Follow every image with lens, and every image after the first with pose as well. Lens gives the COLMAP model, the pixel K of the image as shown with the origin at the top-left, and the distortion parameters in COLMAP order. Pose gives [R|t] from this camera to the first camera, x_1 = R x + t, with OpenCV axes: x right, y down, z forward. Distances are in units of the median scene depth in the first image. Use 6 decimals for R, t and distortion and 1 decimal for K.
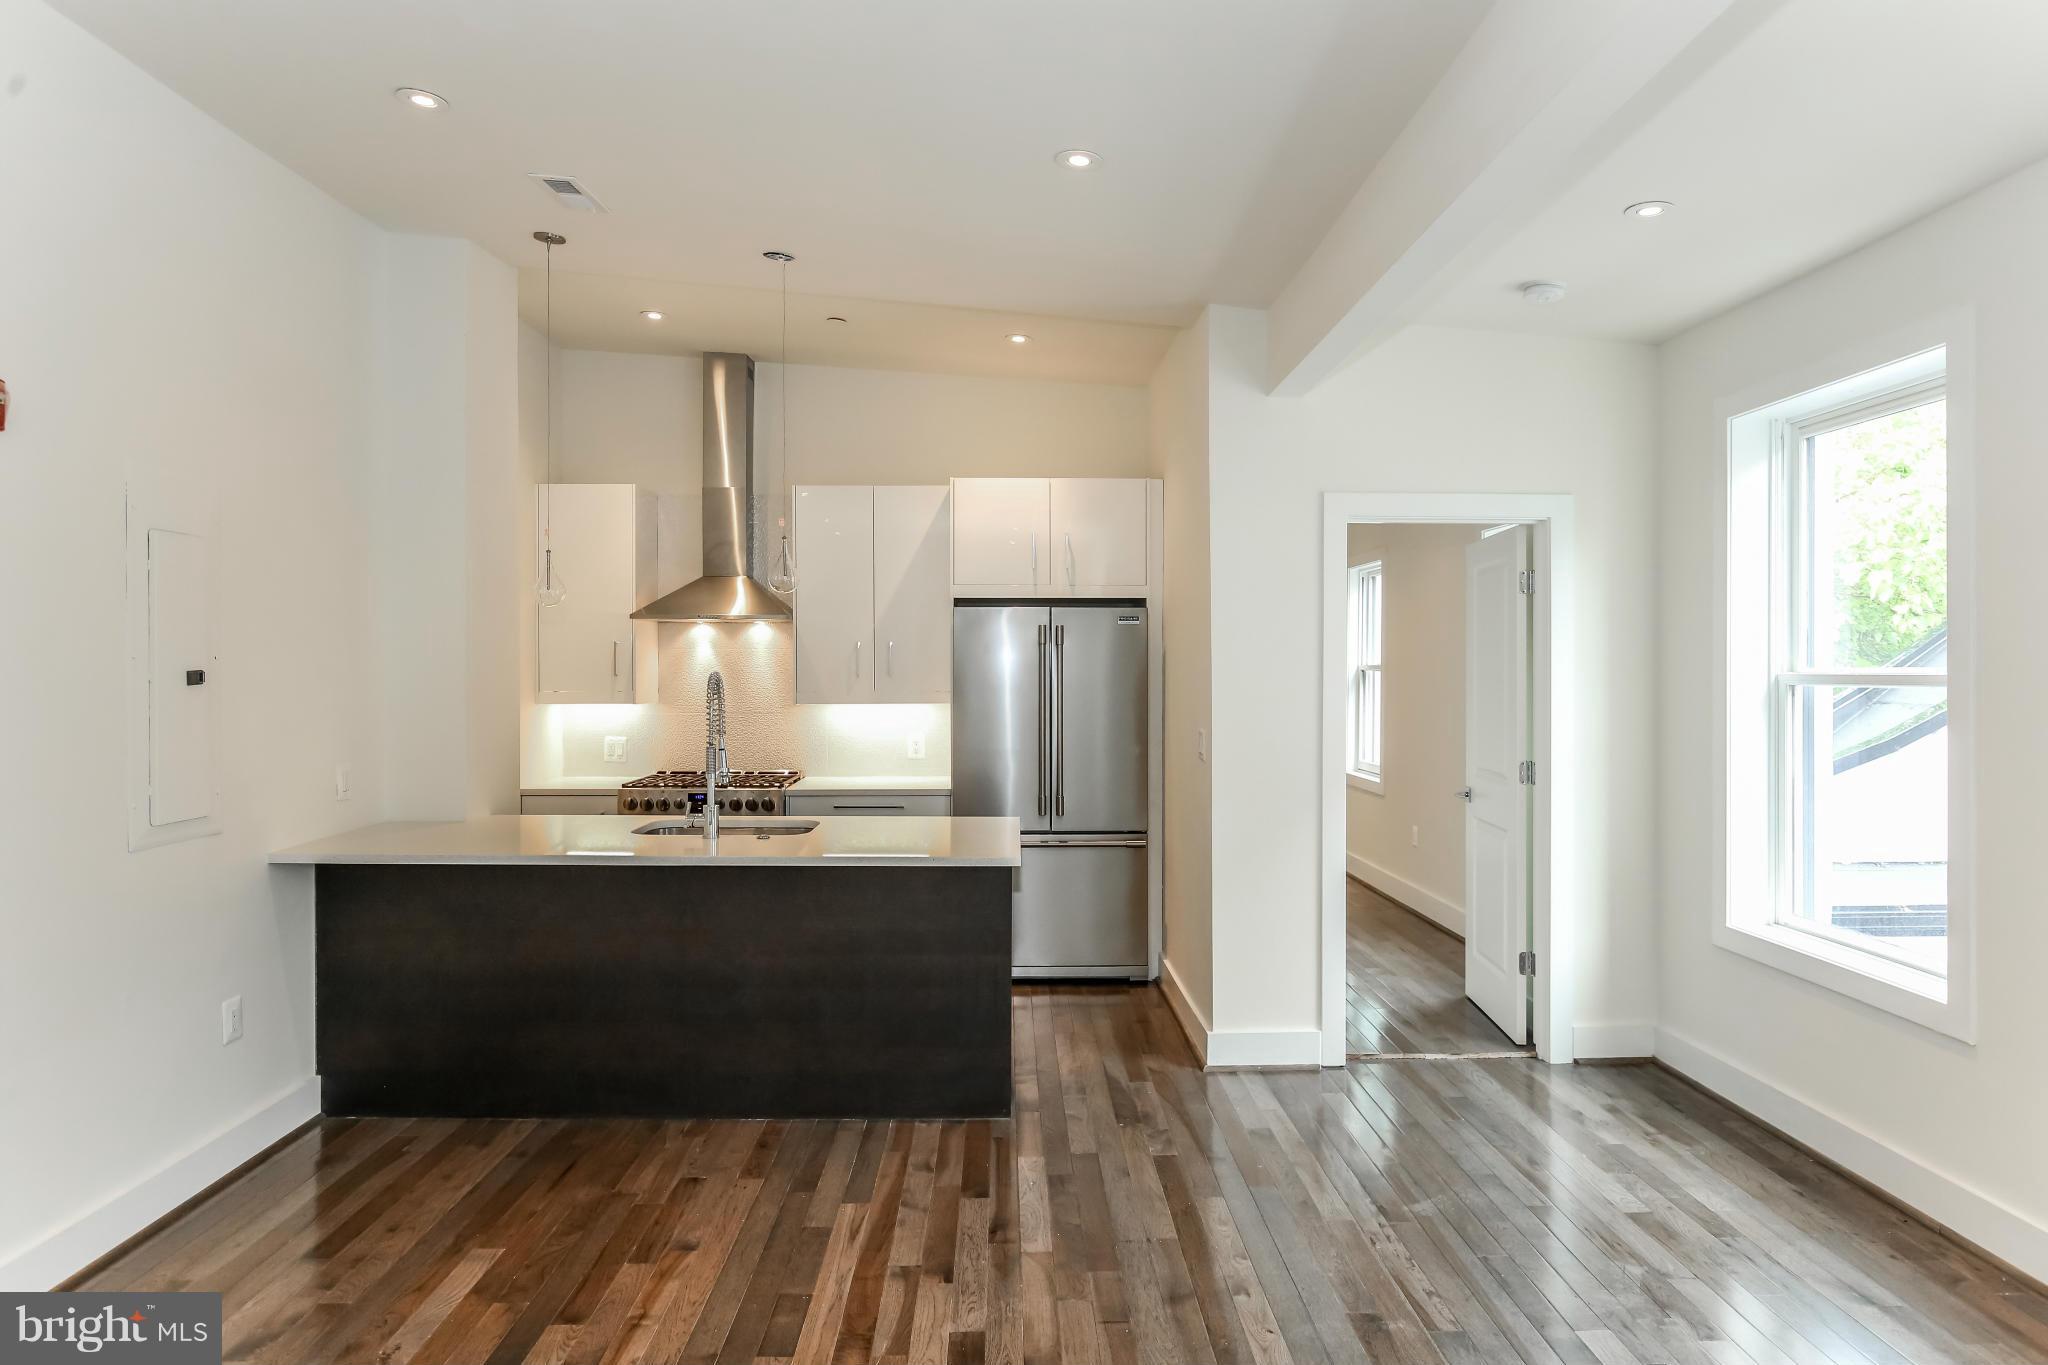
lens RADIAL K [[1214.4, 0, 1027.8], [0, 1214.4, 674.6], [0, 0, 1]] dist [-0.012643, -0.000005]
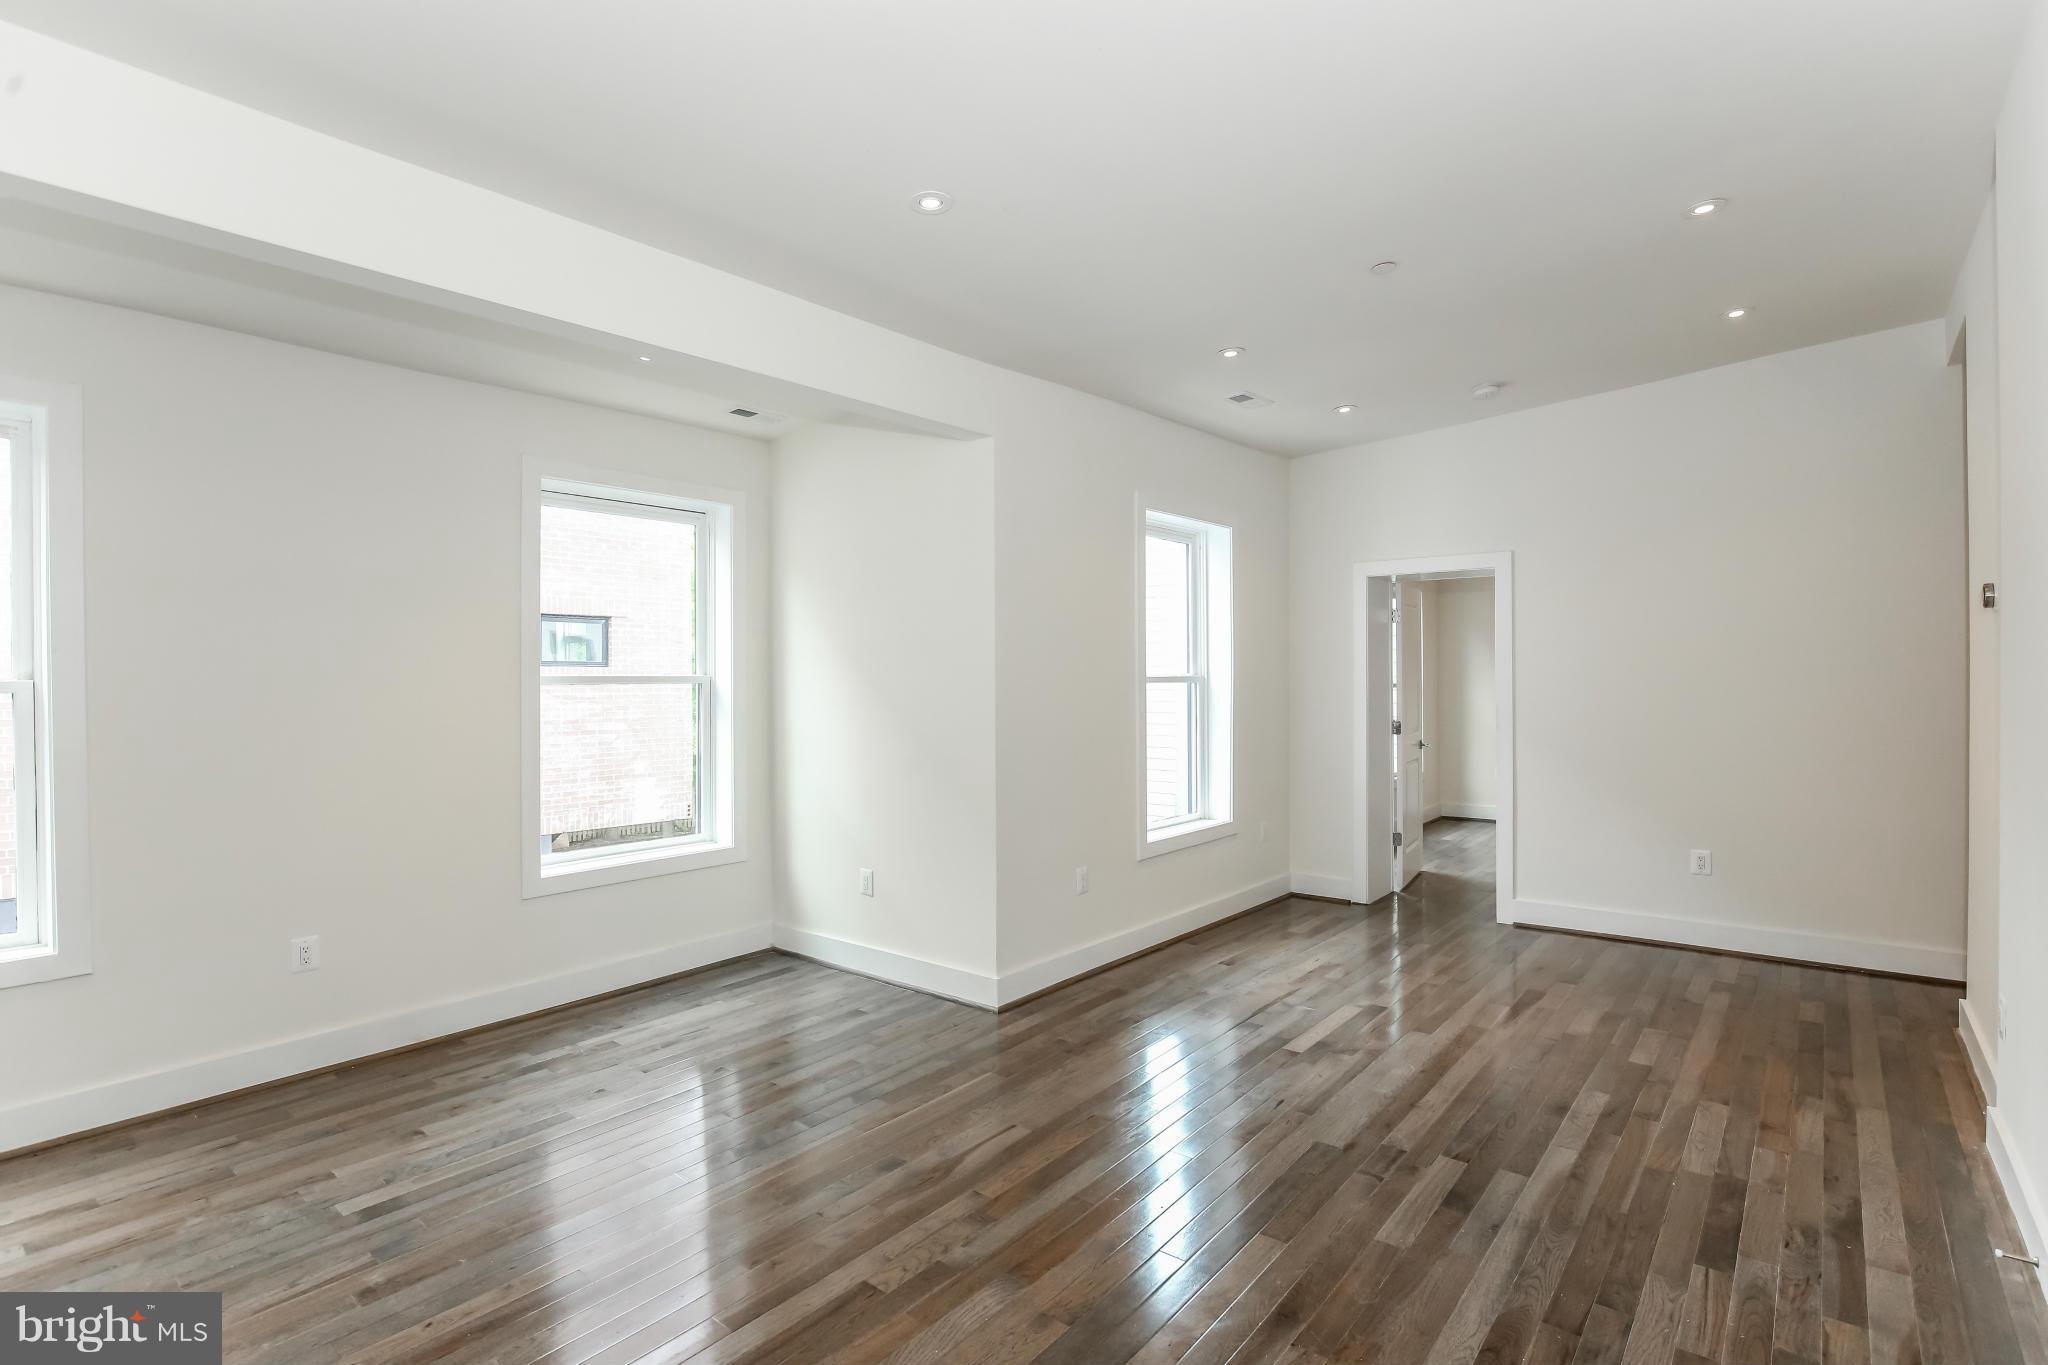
lens RADIAL K [[990.6, 0, 1021.1], [0, 990.6, 677.8], [0, 0, 1]] dist [-0.025406, 0.000142]
pose [[-0.757593, 0.006659, 0.652693, -0.443099], [0.014082, 0.999882, 0.006144, 0.002790], [-0.652575, 0.013846, -0.757597, 0.804071]]
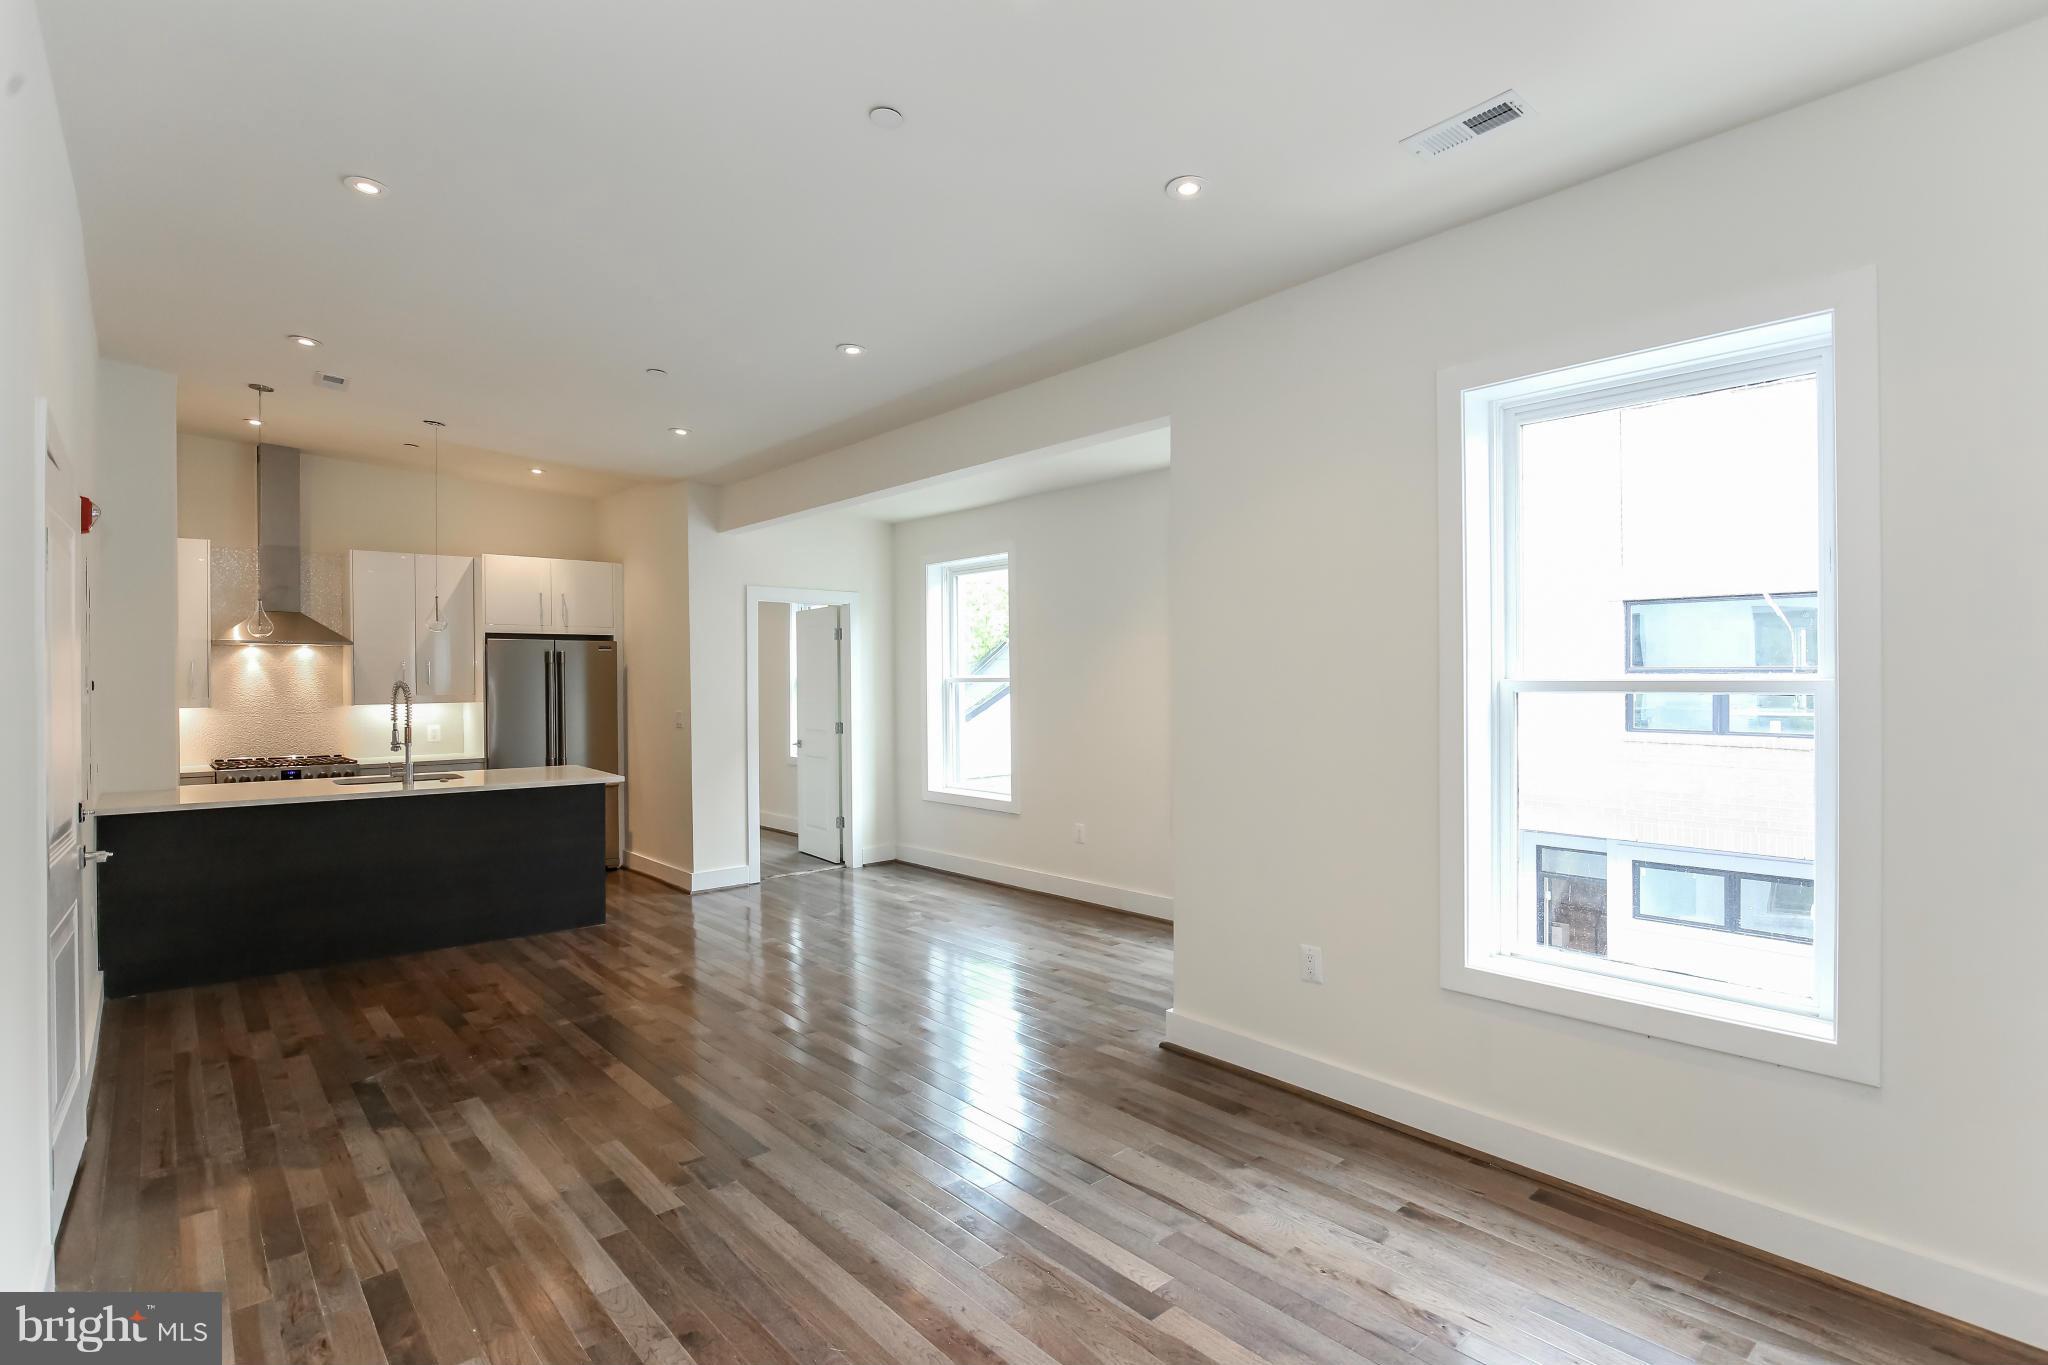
lens RADIAL K [[990.6, 0, 1021.1], [0, 990.6, 677.8], [0, 0, 1]] dist [-0.025406, 0.000142]
pose [[0.764601, -0.005123, 0.644484, -0.455319], [0.011720, 0.999914, -0.005956, 0.011081], [-0.644398, 0.012107, 0.764594, -0.501022]]
